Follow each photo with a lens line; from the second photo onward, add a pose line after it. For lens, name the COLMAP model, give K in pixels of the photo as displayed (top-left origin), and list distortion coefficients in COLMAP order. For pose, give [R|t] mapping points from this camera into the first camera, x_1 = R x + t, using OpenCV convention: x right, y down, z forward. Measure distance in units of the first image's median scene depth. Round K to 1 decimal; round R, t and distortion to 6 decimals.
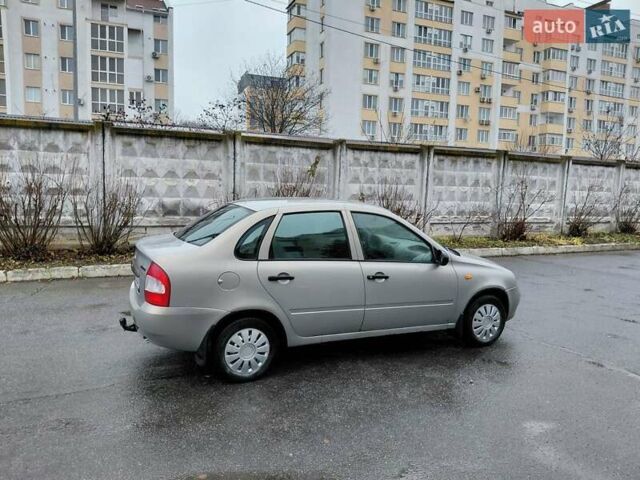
lens RADIAL K [[476.2, 0, 318.9], [0, 476.2, 246.4], [0, 0, 1]] dist [0.054278, -0.099505]
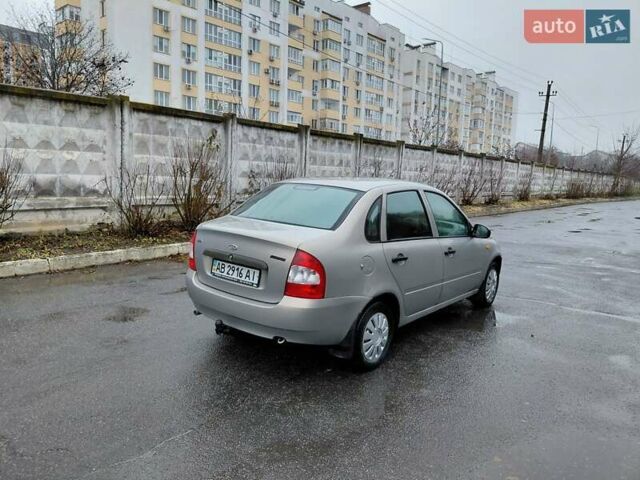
lens RADIAL K [[476.2, 0, 322.0], [0, 476.2, 240.1], [0, 0, 1]] dist [0.054278, -0.099505]
pose [[0.893525, -0.053446, 0.445822, -0.250967], [0.038235, 0.998341, 0.043053, -0.007915], [-0.447383, -0.021423, 0.894086, 0.071769]]
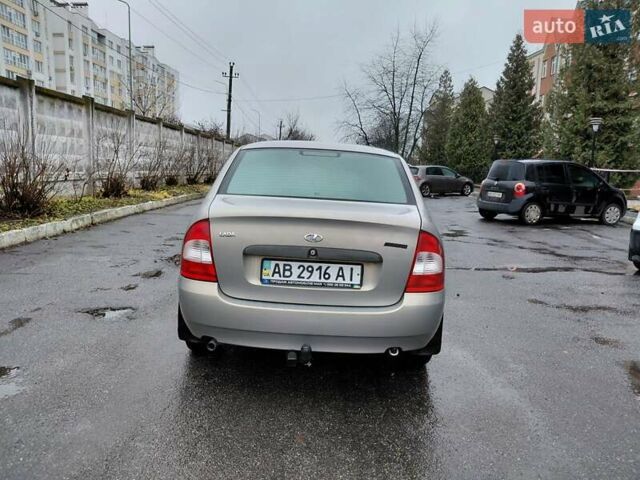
lens RADIAL K [[476.2, 0, 321.7], [0, 476.2, 259.2], [0, 0, 1]] dist [0.054278, -0.099505]
pose [[0.417478, -0.180015, 0.890678, -0.364691], [0.078885, 0.983660, 0.161833, -0.017652], [-0.905256, 0.002699, 0.424857, 0.302381]]
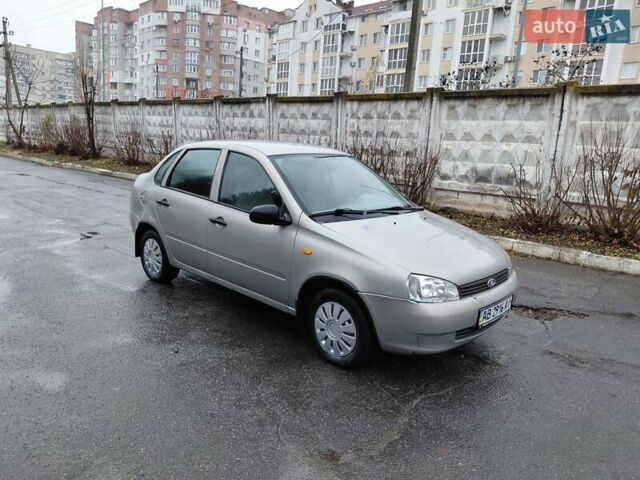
lens RADIAL K [[476.2, 0, 318.0], [0, 476.2, 244.3], [0, 0, 1]] dist [0.054278, -0.099505]
pose [[0.372741, 0.184684, -0.909371, 0.436514], [-0.158013, 0.978314, 0.133918, -0.019754], [0.914383, 0.093776, 0.393840, 0.337894]]
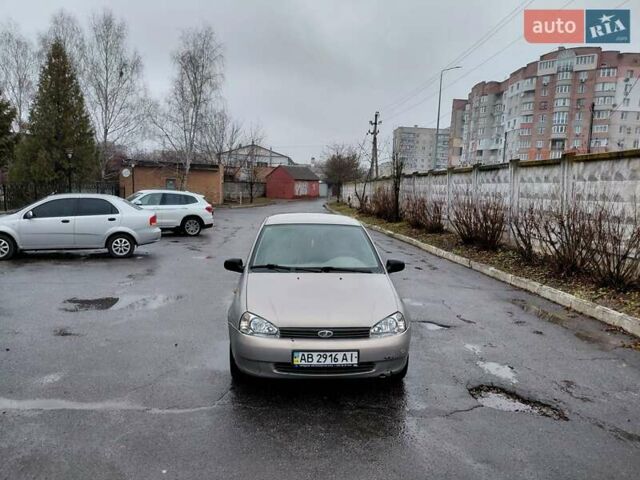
lens RADIAL K [[481.6, 0, 309.5], [0, 481.6, 239.6], [0, 0, 1]] dist [0.015990, -0.040357]
pose [[-0.367152, 0.058391, -0.928326, 0.545667], [-0.147733, 0.981699, 0.120176, -0.087223], [0.918354, 0.181267, -0.351806, 0.681229]]
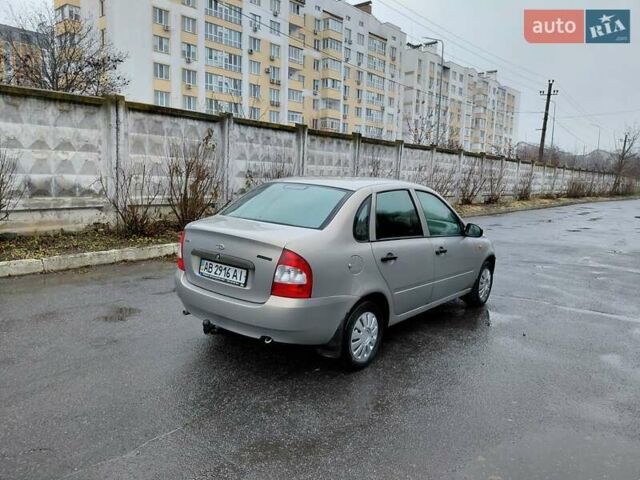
lens RADIAL K [[476.2, 0, 323.6], [0, 476.2, 244.0], [0, 0, 1]] dist [0.054278, -0.099505]
pose [[0.893693, -0.058955, 0.444790, -0.241325], [0.040284, 0.997869, 0.051322, -0.007011], [-0.446868, -0.027949, 0.894163, 0.068477]]
